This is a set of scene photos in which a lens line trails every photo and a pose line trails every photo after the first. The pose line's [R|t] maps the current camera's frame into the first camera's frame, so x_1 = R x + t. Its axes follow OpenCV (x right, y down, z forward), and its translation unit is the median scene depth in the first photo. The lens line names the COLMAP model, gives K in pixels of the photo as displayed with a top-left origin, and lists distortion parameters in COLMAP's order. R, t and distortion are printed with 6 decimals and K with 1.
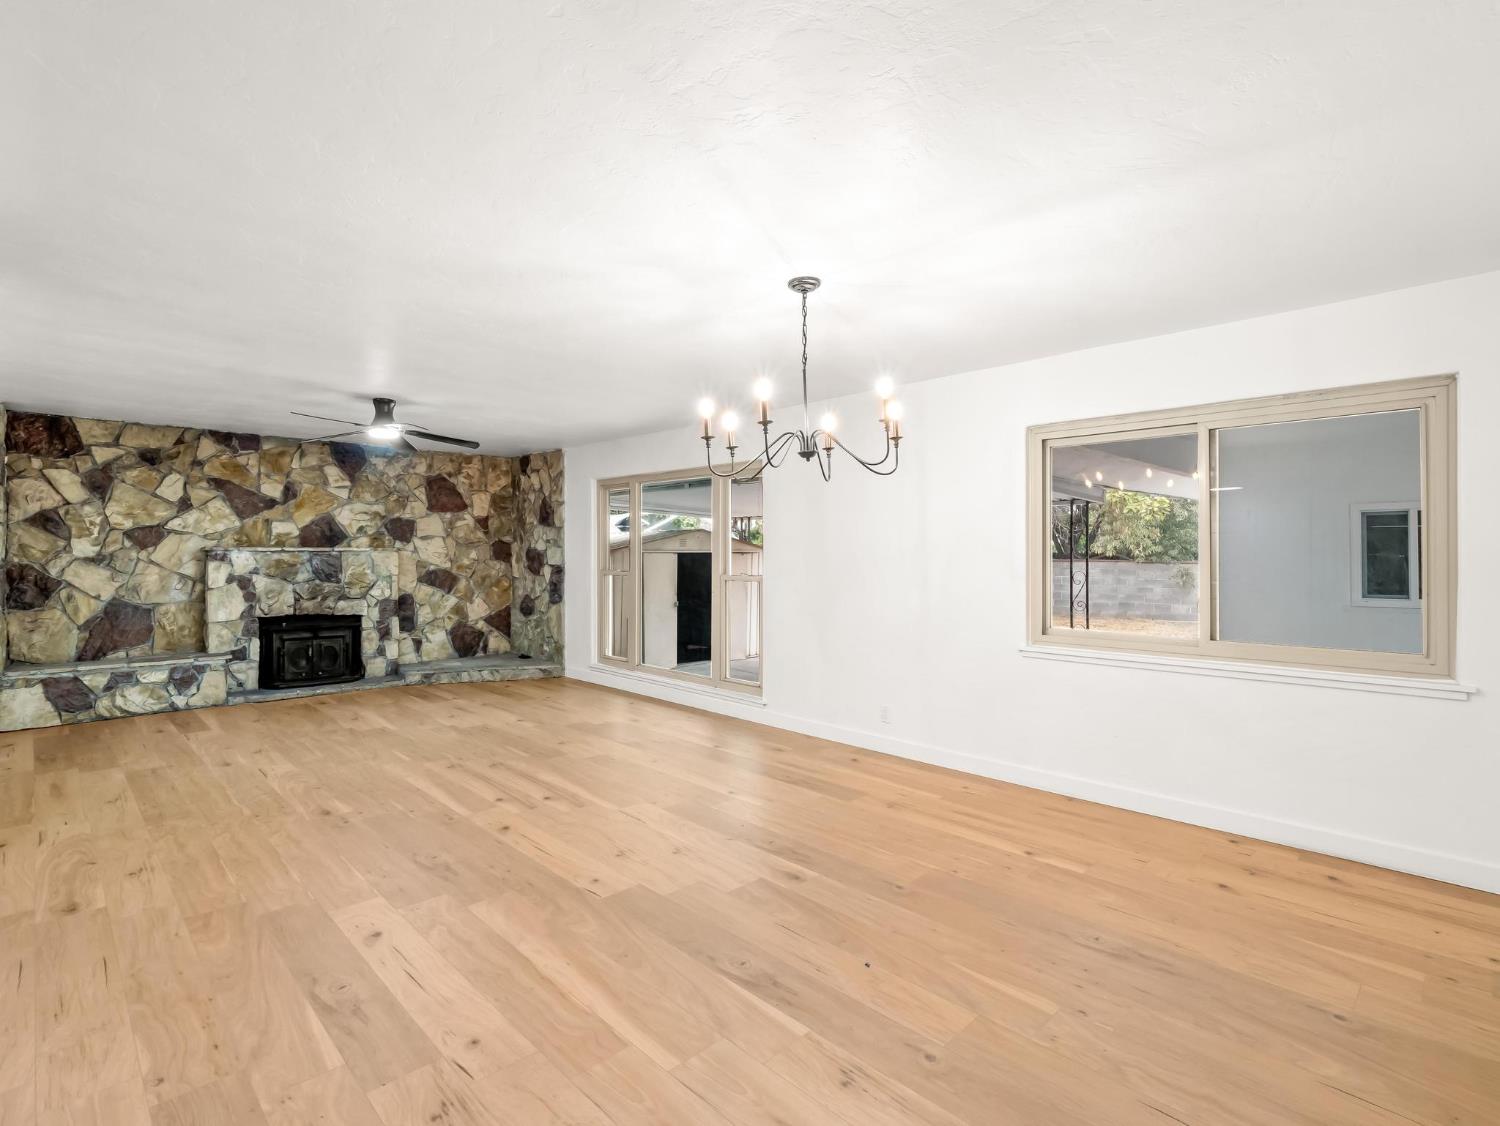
lens RADIAL K [[727.9, 0, 752.5], [0, 727.9, 550.0], [0, 0, 1]] dist [-0.011364, -0.004082]
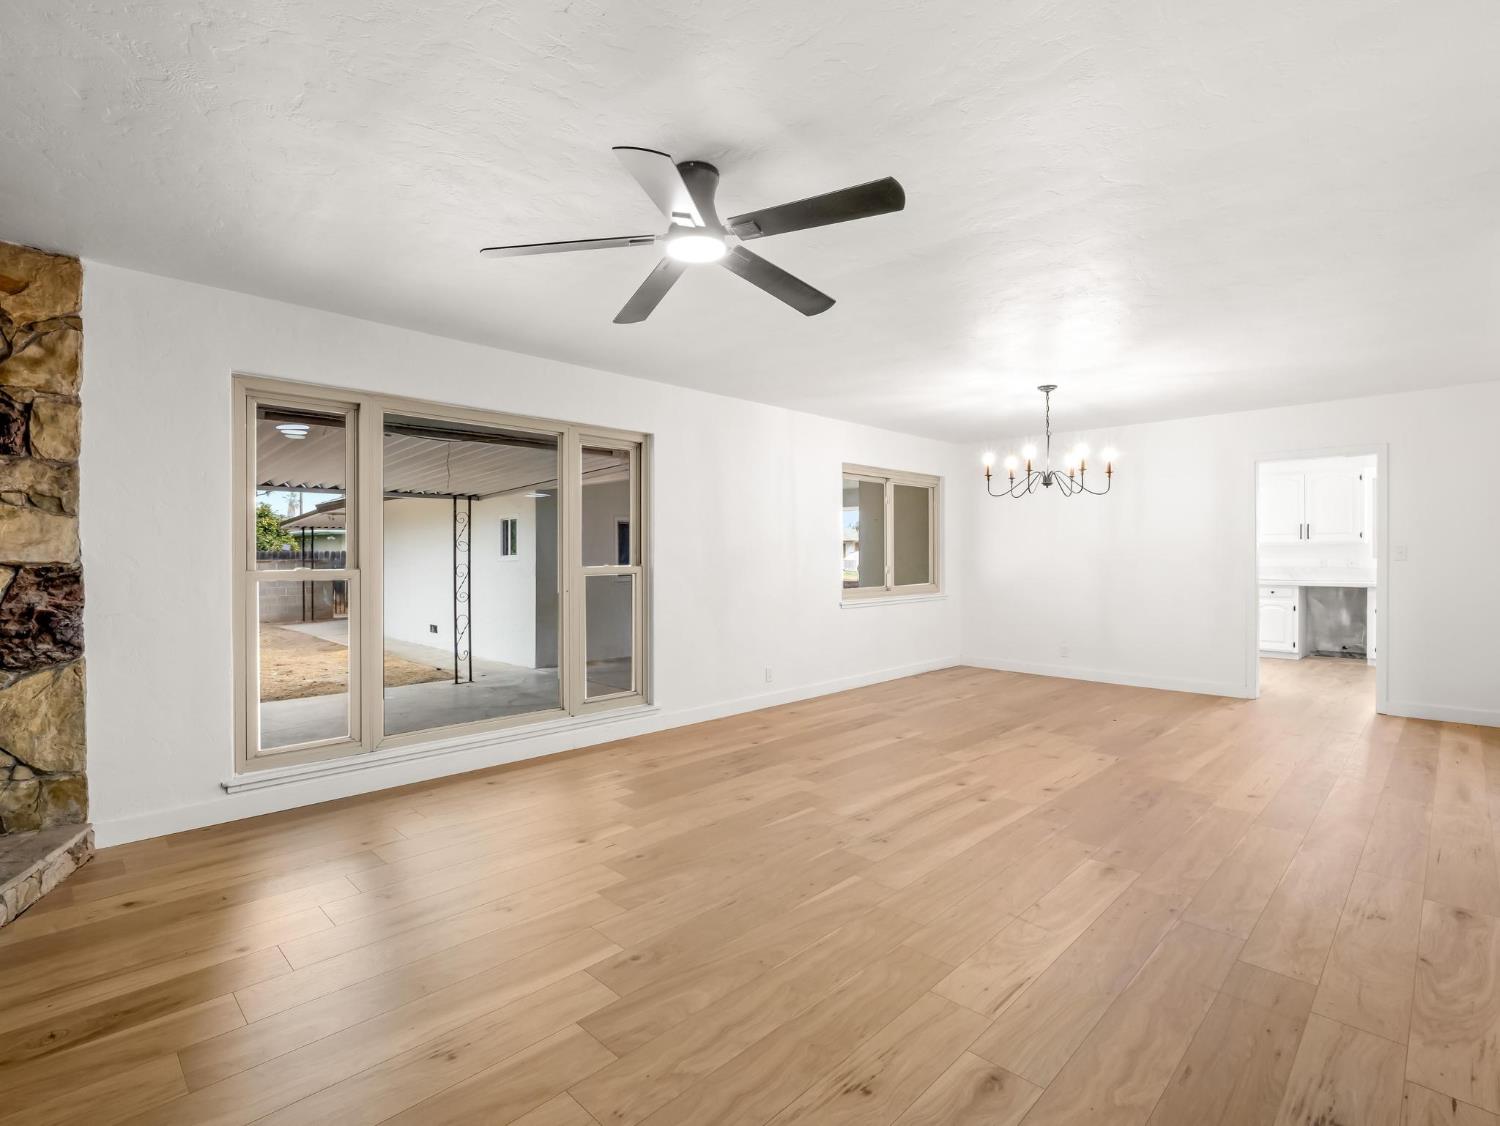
lens RADIAL K [[727.9, 0, 724.9], [0, 727.9, 561.0], [0, 0, 1]] dist [-0.011364, -0.004082]
pose [[0.009290, -0.008770, 0.999918, -0.763298], [-0.002338, 0.999959, 0.008792, 0.018581], [-0.999954, -0.002420, 0.009269, 0.790198]]
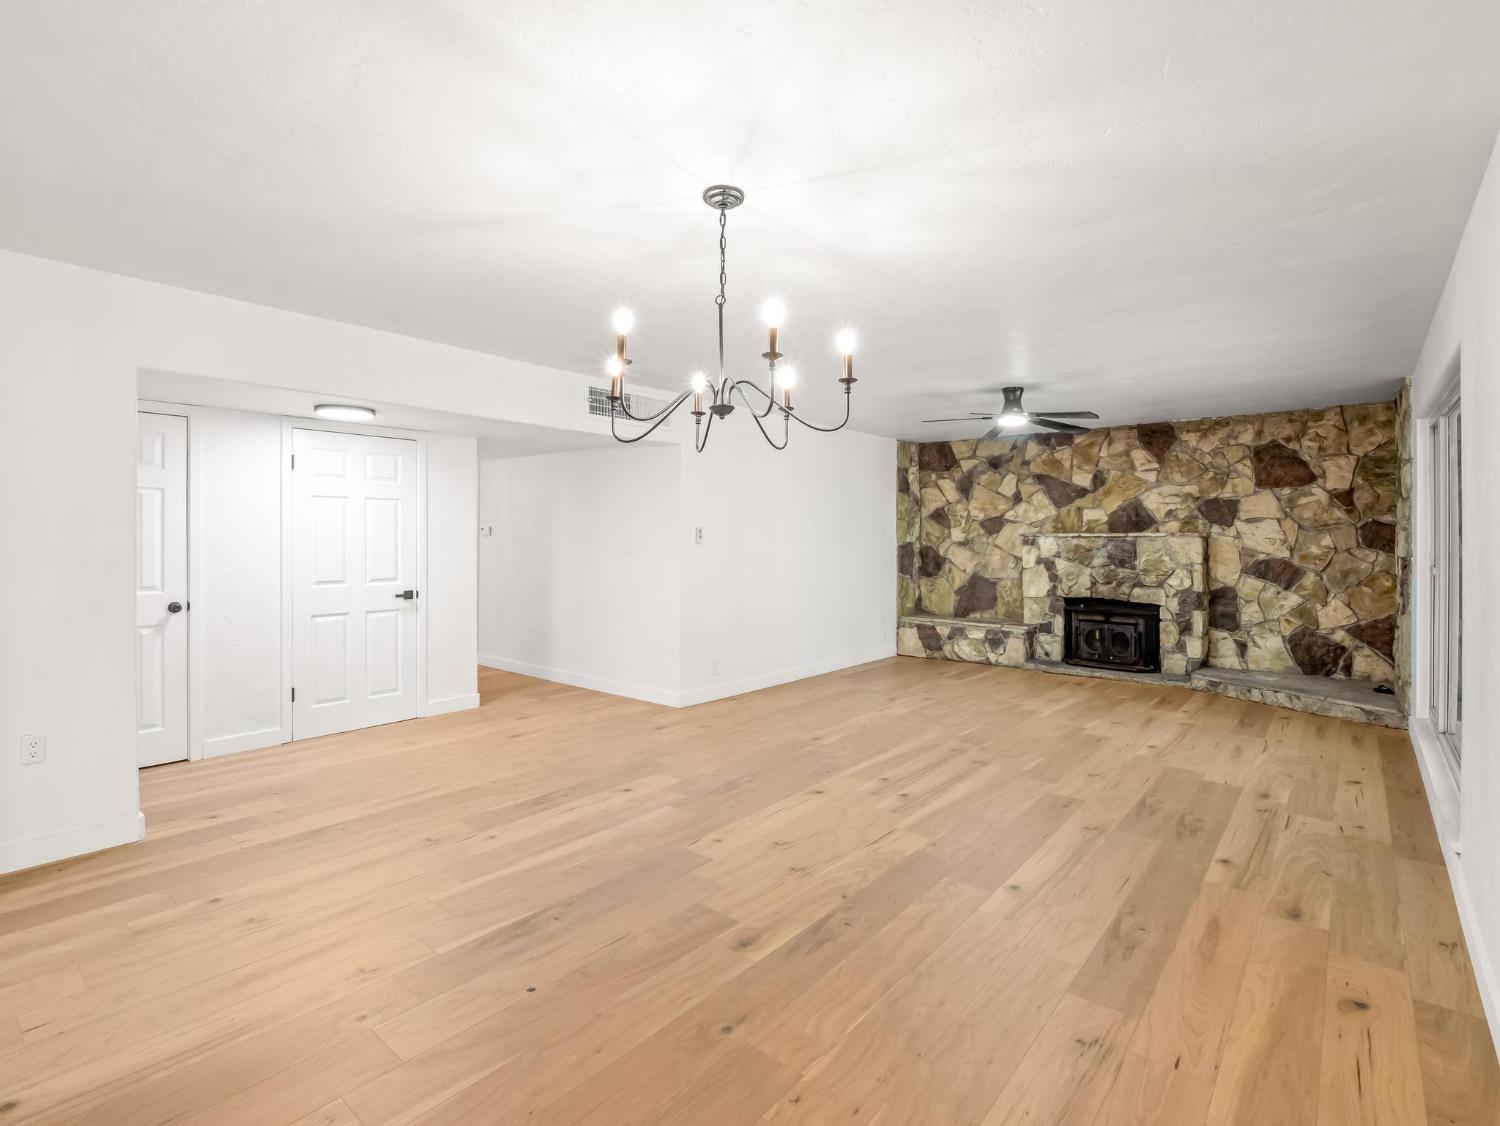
lens RADIAL K [[727.9, 0, 739.3], [0, 727.9, 539.2], [0, 0, 1]] dist [-0.011364, -0.004082]
pose [[0.091763, -0.000043, -0.995781, 0.385761], [0.001246, 0.999999, 0.000072, 0.004798], [0.995780, -0.001248, 0.091763, 0.421353]]
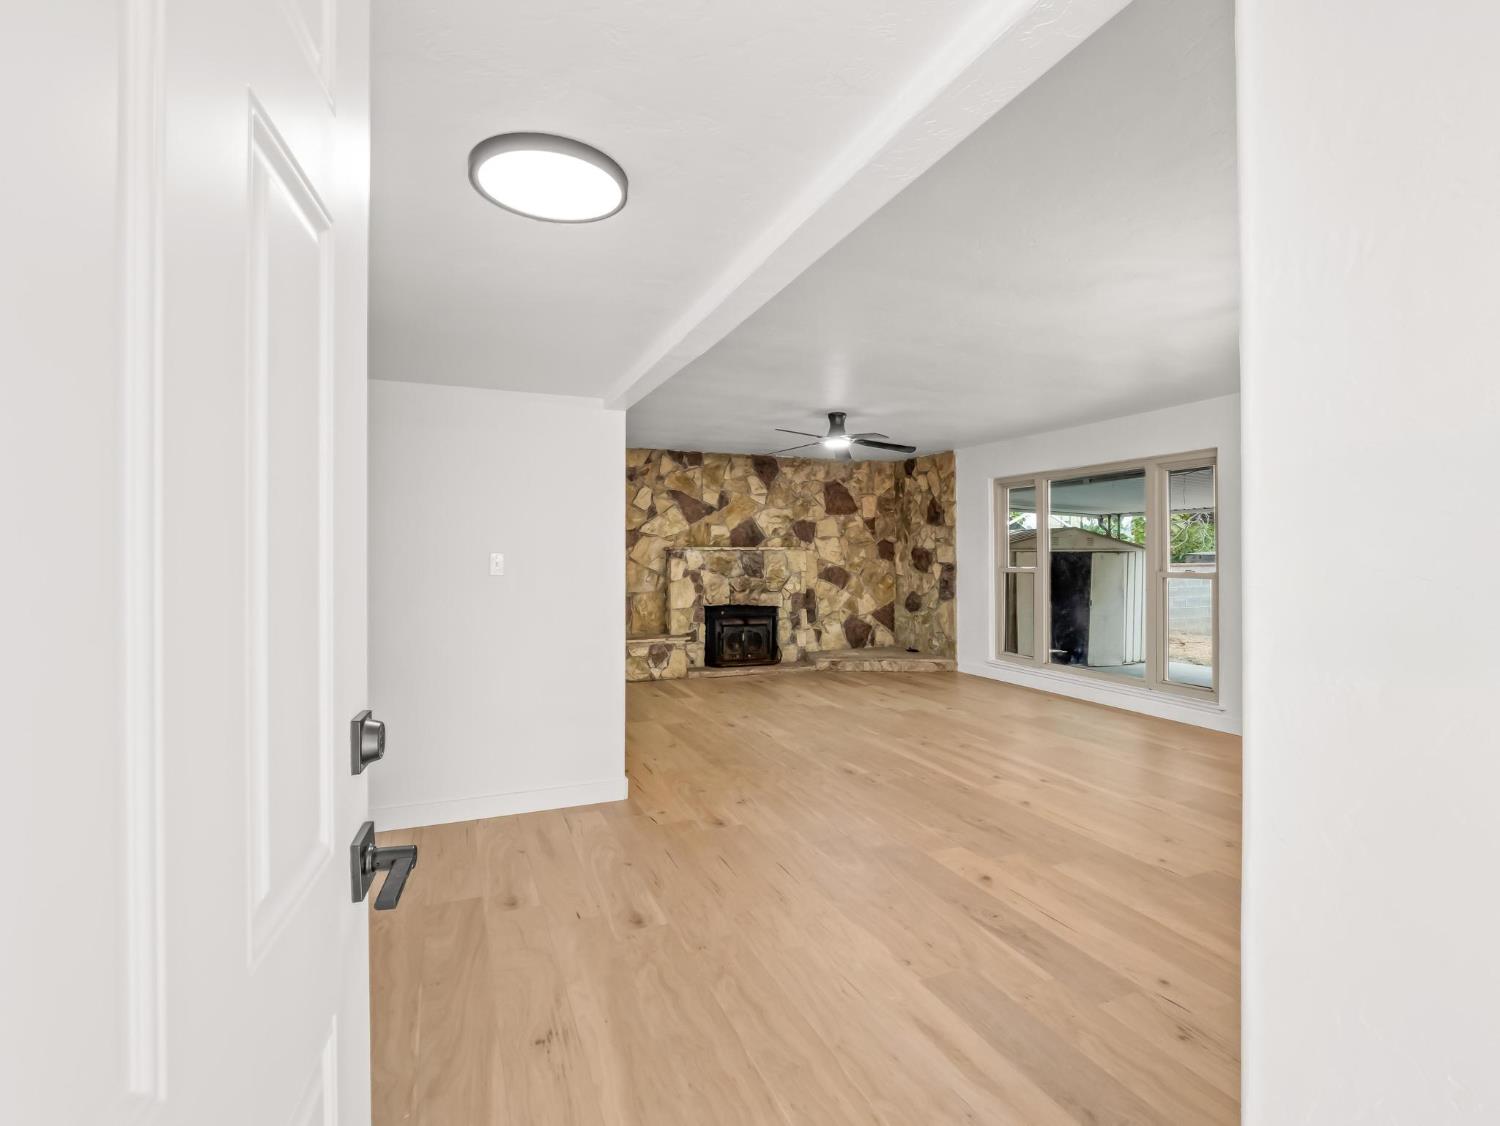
lens RADIAL K [[727.9, 0, 755.6], [0, 727.9, 549.2], [0, 0, 1]] dist [-0.011364, -0.004082]
pose [[0.927572, -0.005785, -0.373599, -0.165044], [0.003584, 0.999972, -0.006587, 0.008516], [0.373626, 0.004771, 0.927567, -0.075757]]
